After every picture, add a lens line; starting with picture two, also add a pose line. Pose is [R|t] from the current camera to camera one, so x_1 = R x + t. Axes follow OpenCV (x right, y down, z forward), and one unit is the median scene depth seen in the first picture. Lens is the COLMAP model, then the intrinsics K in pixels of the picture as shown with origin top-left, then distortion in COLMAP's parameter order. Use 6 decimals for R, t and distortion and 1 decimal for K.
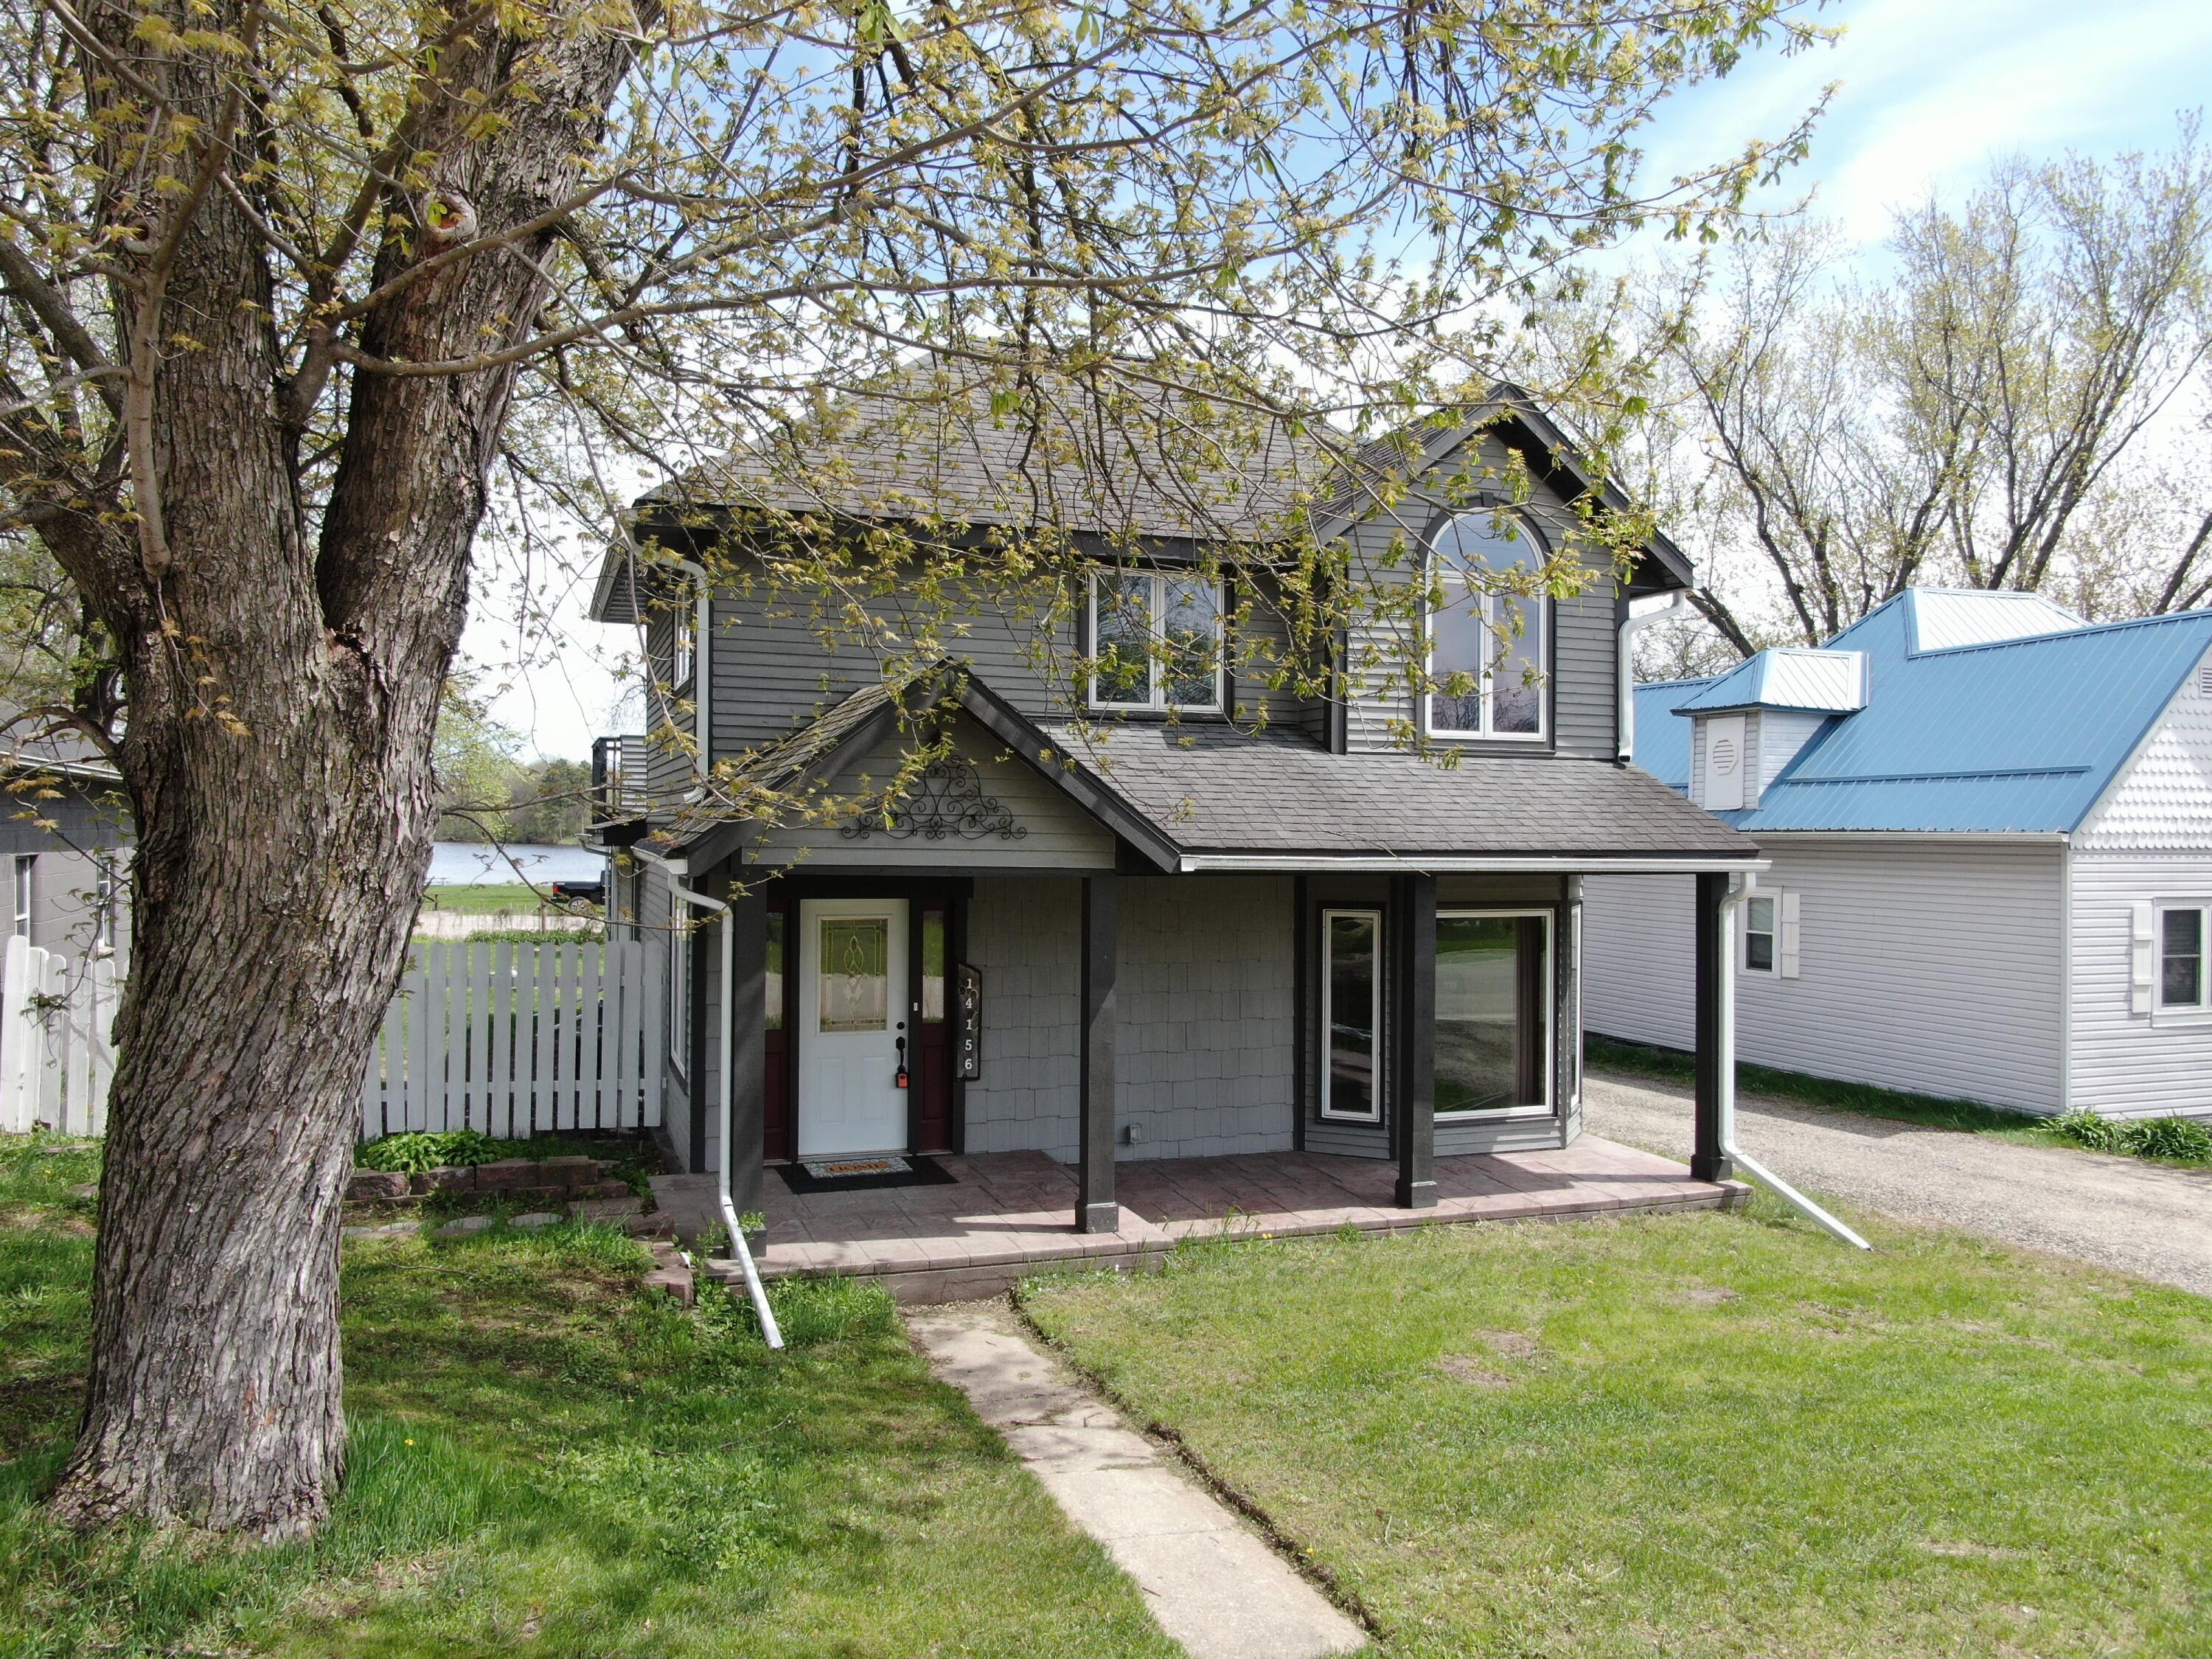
lens RADIAL K [[1593.7, 0, 1093.7], [0, 1593.7, 821.2], [0, 0, 1]] dist [-0.022842, 0.004310]
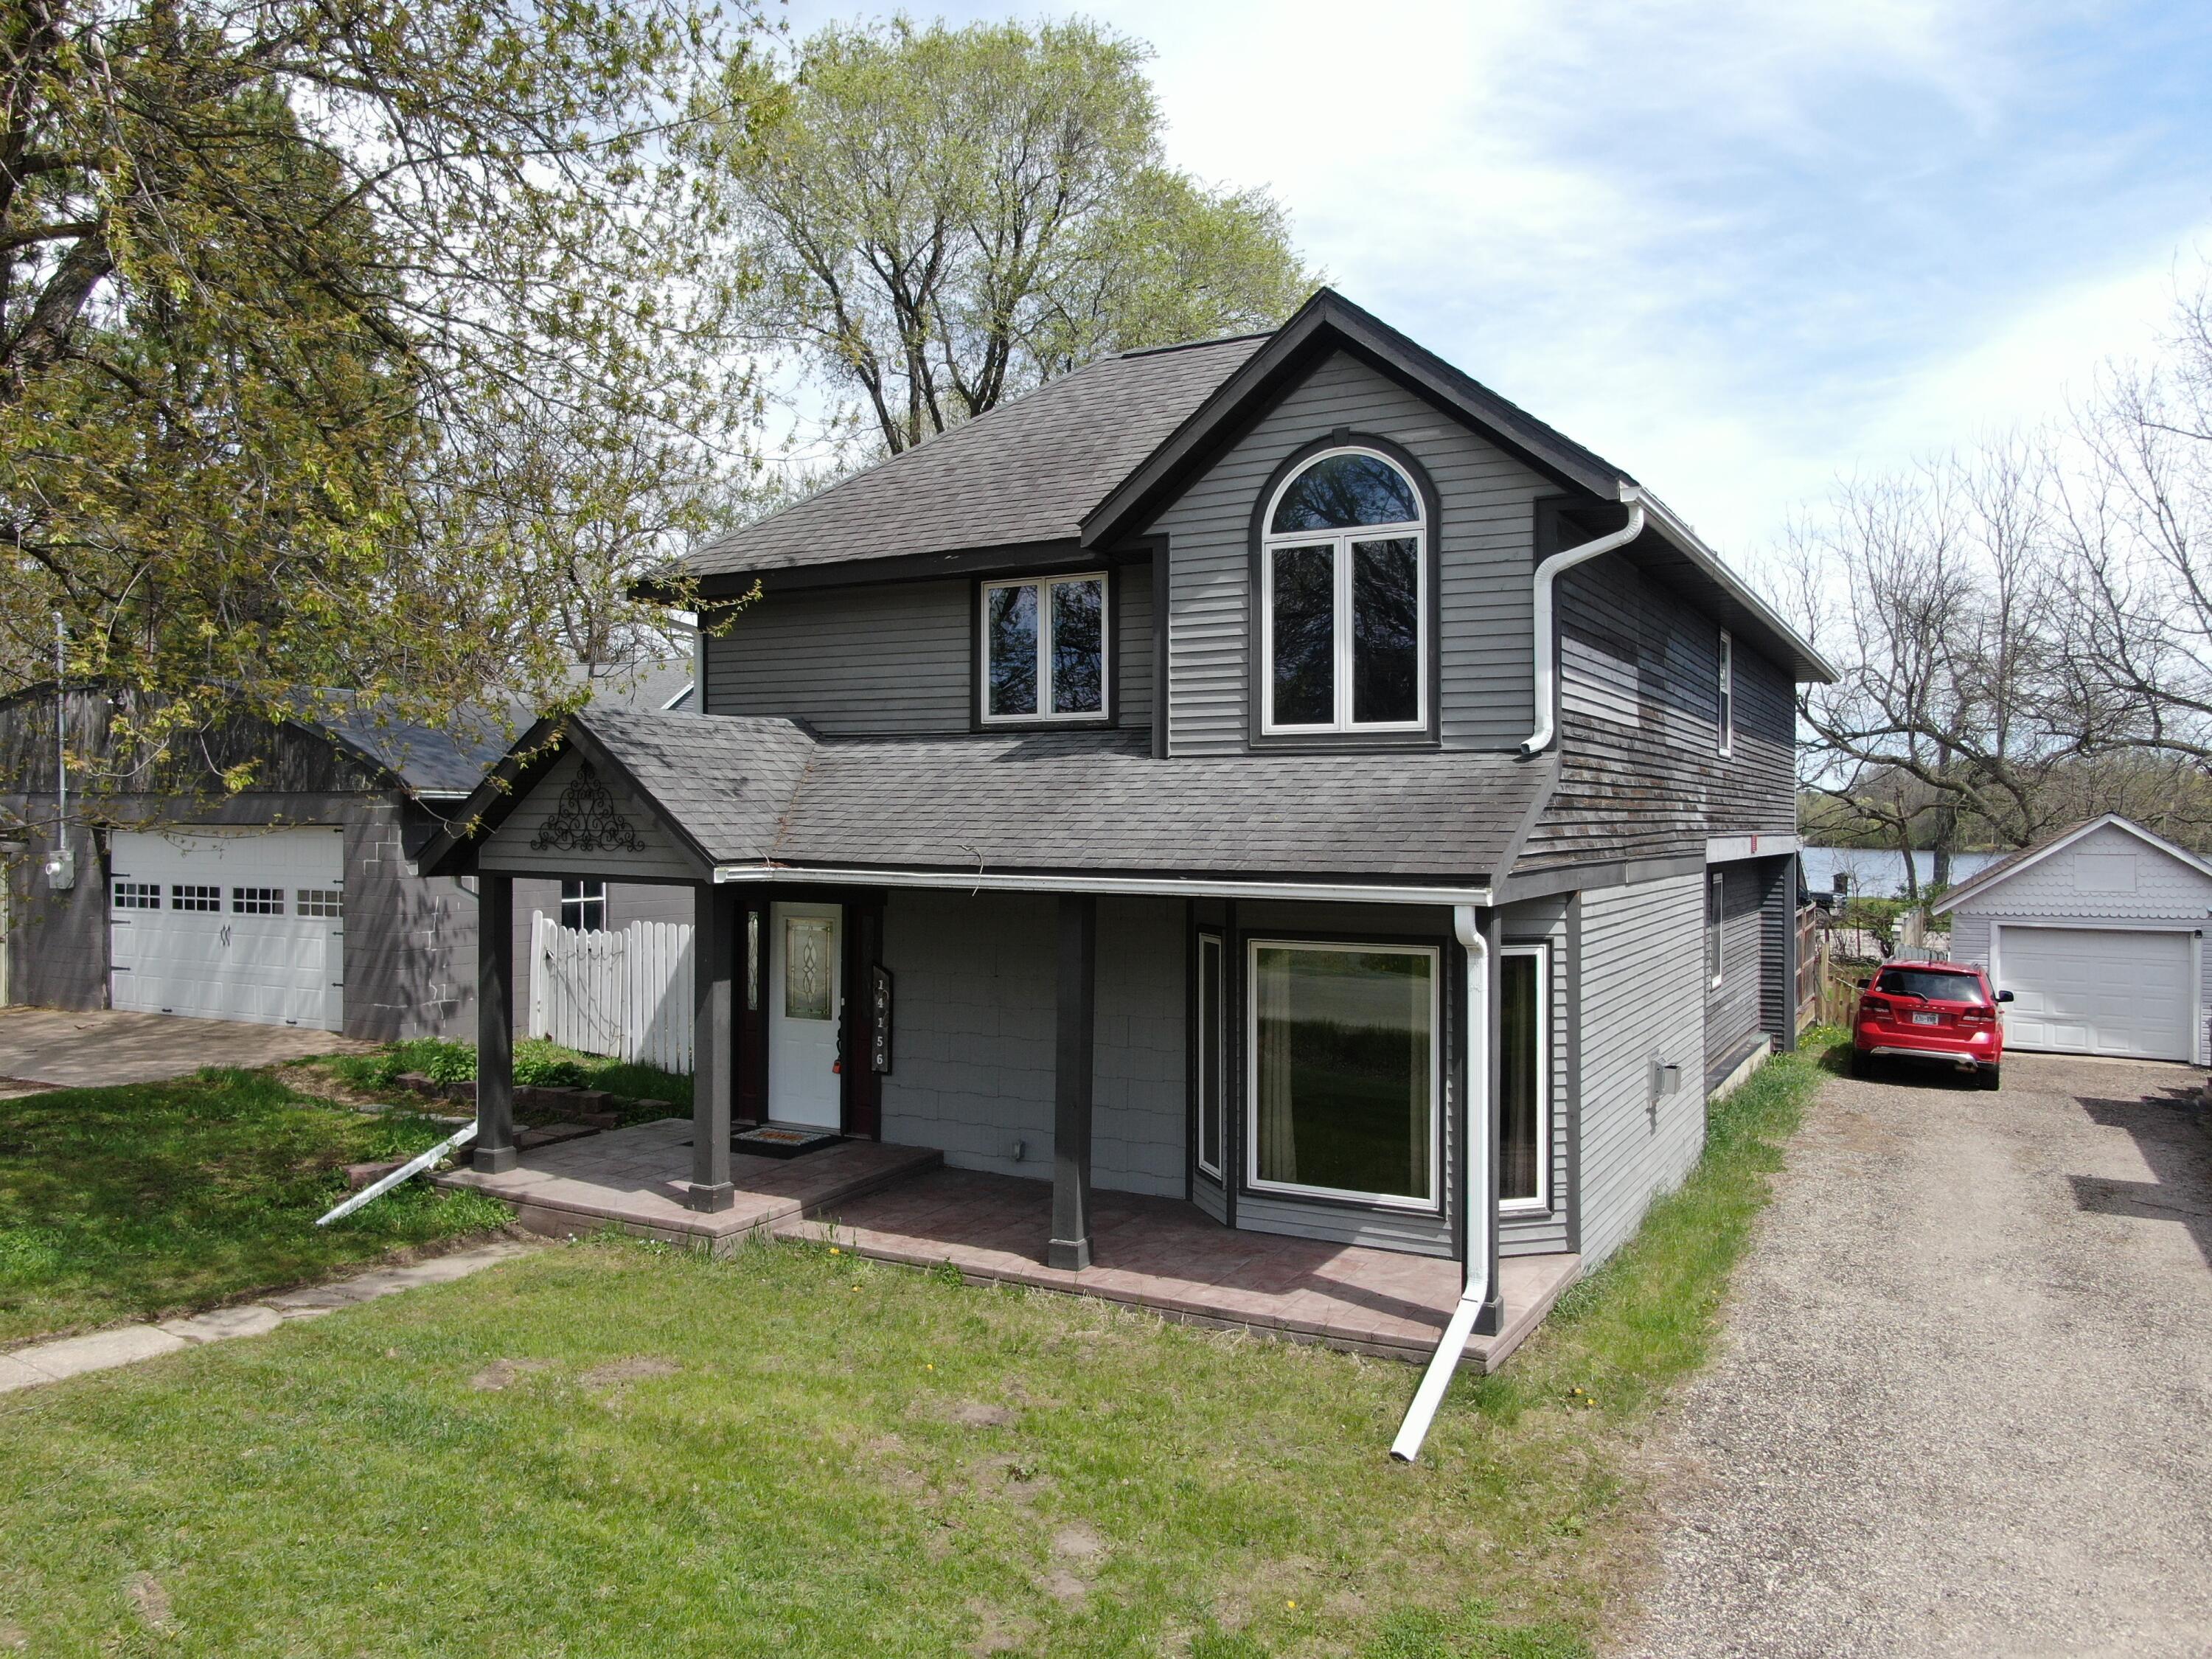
lens RADIAL K [[1592.7, 0, 1099.9], [0, 1592.7, 820.9], [0, 0, 1]] dist [-0.016942, 0.000096]
pose [[0.658206, -0.006966, -0.752805, 0.861038], [0.003882, 0.999975, -0.005859, -0.002365], [0.752827, 0.000935, 0.658217, 0.415054]]
